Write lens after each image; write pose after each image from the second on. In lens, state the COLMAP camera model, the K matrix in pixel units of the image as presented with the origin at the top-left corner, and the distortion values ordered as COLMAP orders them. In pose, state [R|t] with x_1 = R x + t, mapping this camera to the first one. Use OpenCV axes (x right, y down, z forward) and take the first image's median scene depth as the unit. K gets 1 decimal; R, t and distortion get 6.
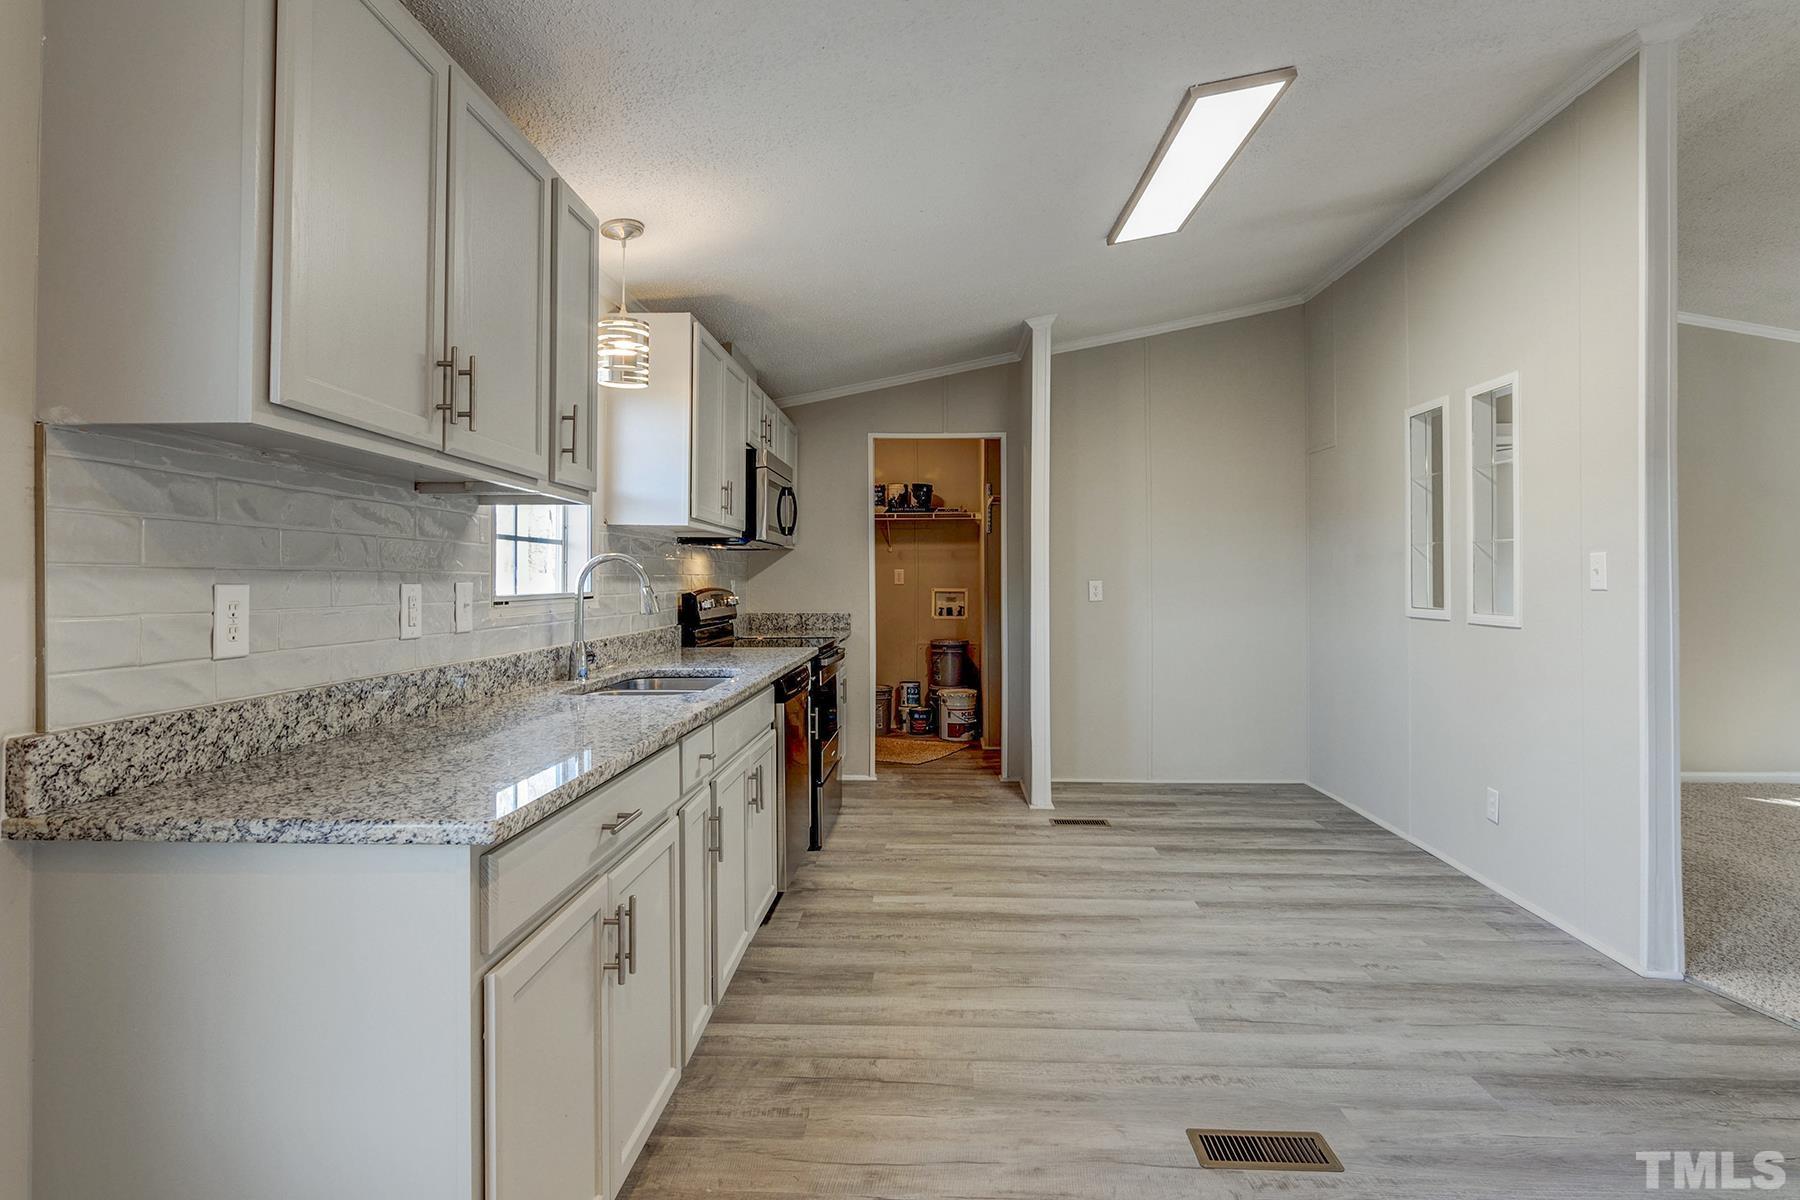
lens RADIAL K [[972.0, 0, 903.7], [0, 972.0, 566.3], [0, 0, 1]] dist [-0.000166, -0.002347]
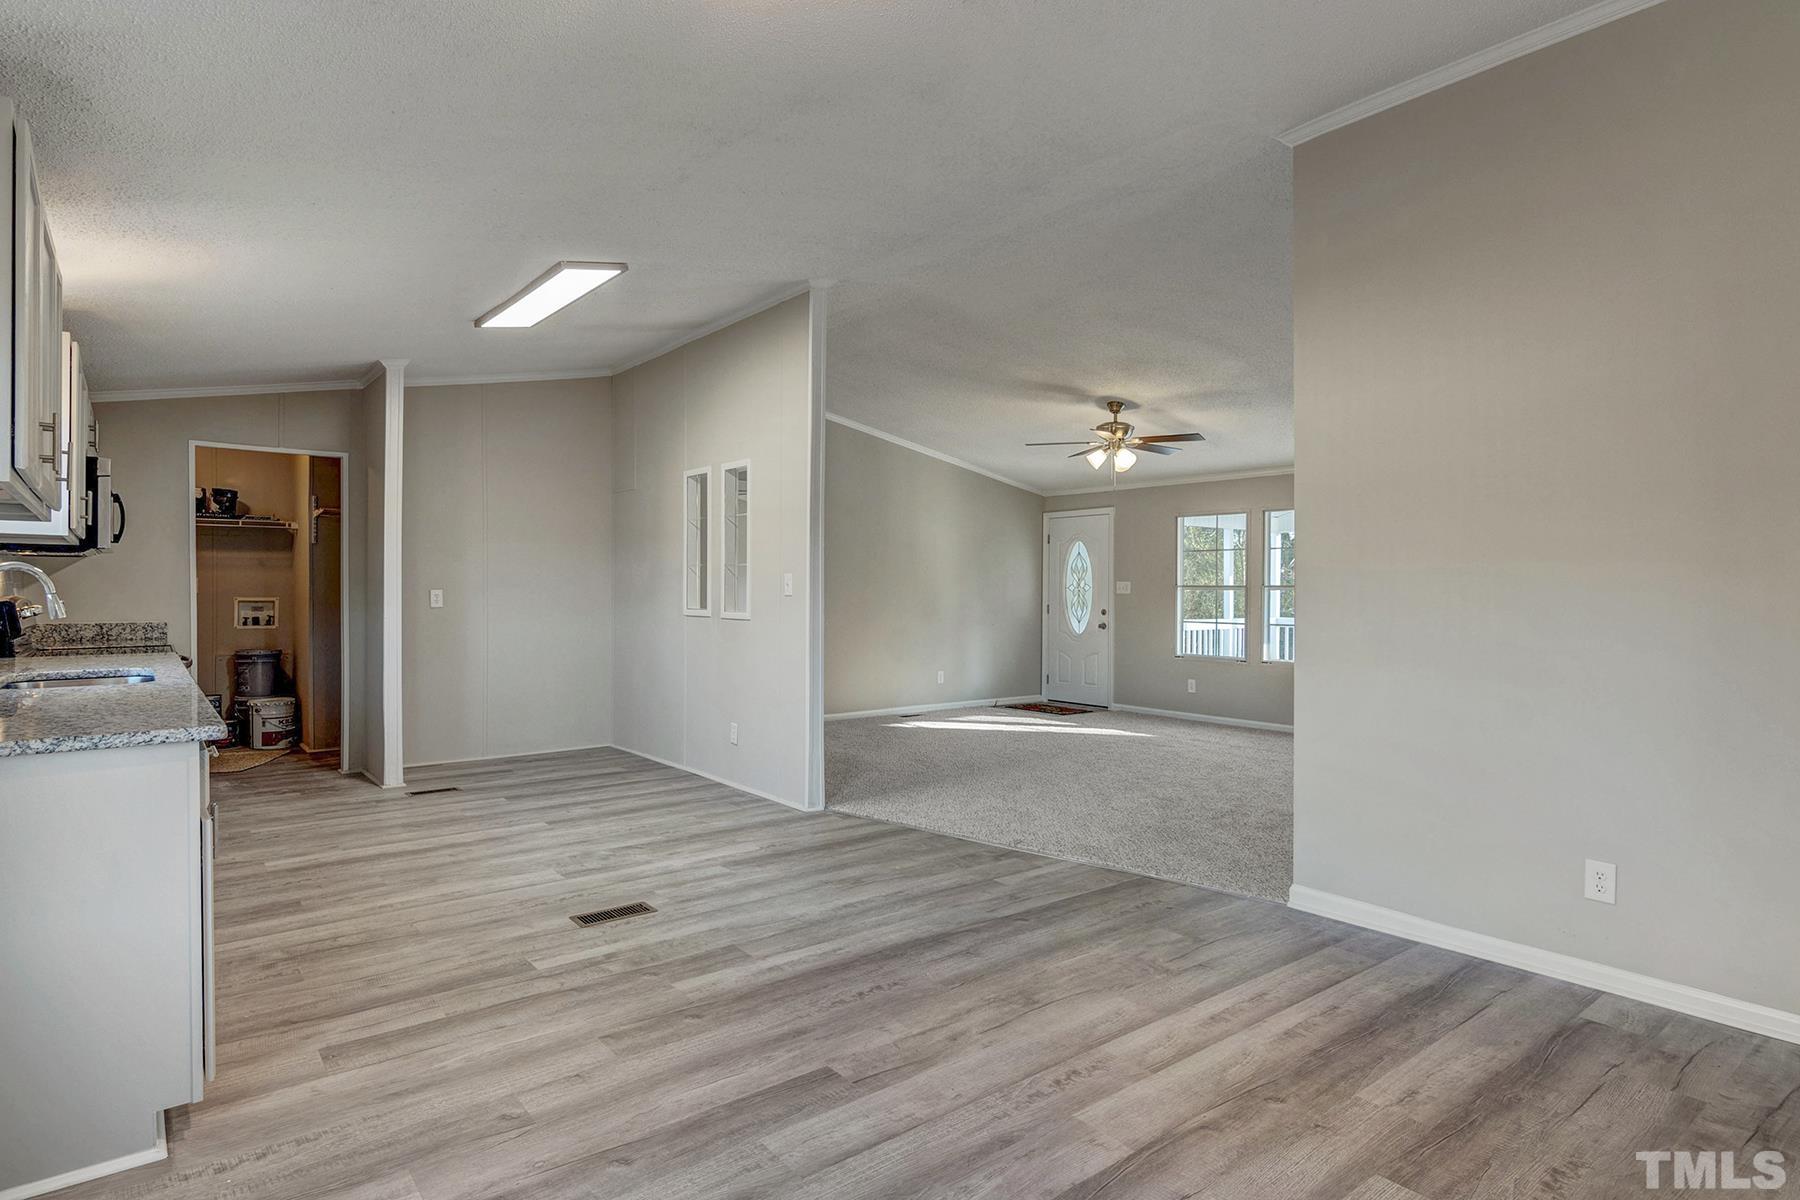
lens RADIAL K [[972.0, 0, 907.4], [0, 972.0, 587.7], [0, 0, 1]] dist [-0.000166, -0.002347]
pose [[0.755640, 0.003587, 0.654978, -0.267385], [-0.011053, 0.999912, 0.007276, -0.004213], [-0.654894, -0.012738, 0.755613, -0.465462]]
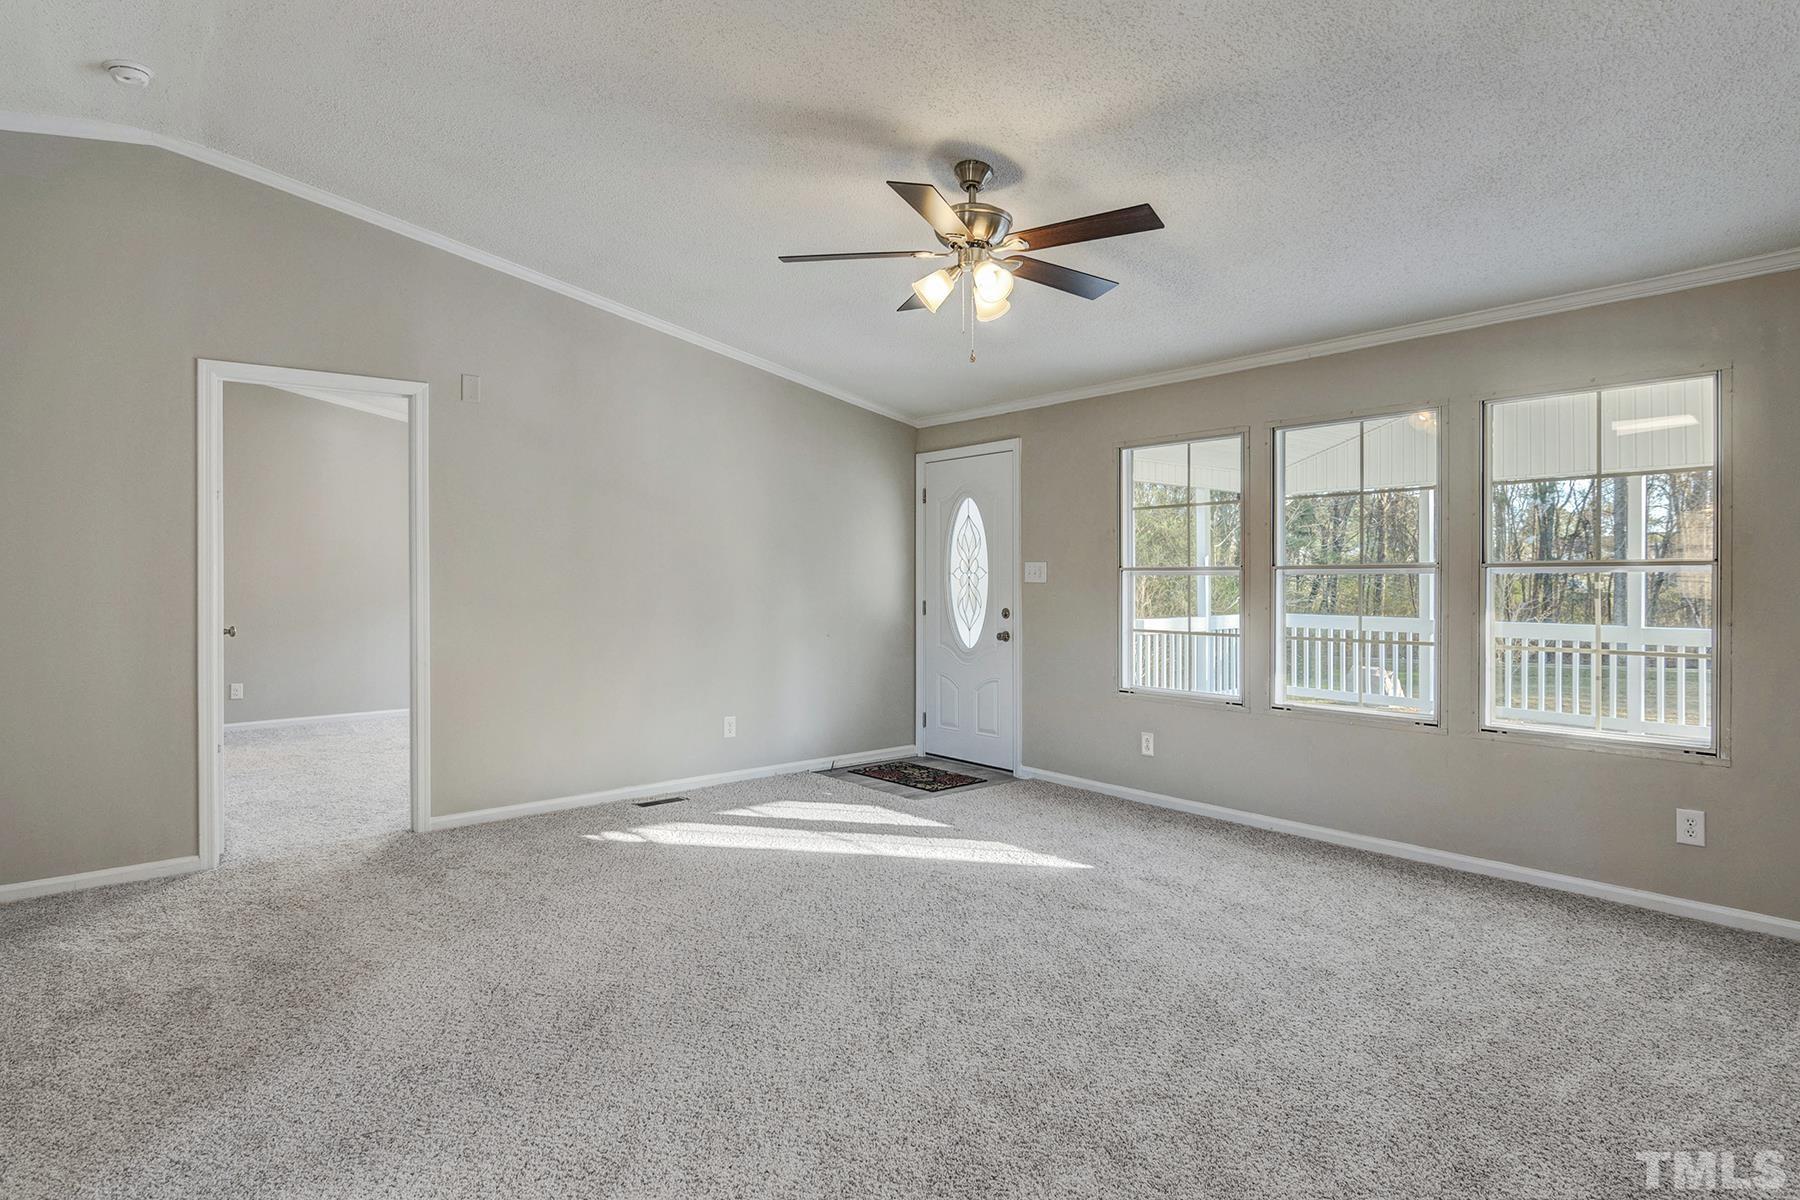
lens RADIAL K [[972.0, 0, 956.4], [0, 972.0, 584.4], [0, 0, 1]] dist [-0.000166, -0.002347]
pose [[0.702106, -0.011861, 0.711973, 0.900630], [-0.001245, 0.999839, 0.017884, 0.000988], [-0.712071, -0.013443, 0.701979, 0.259614]]
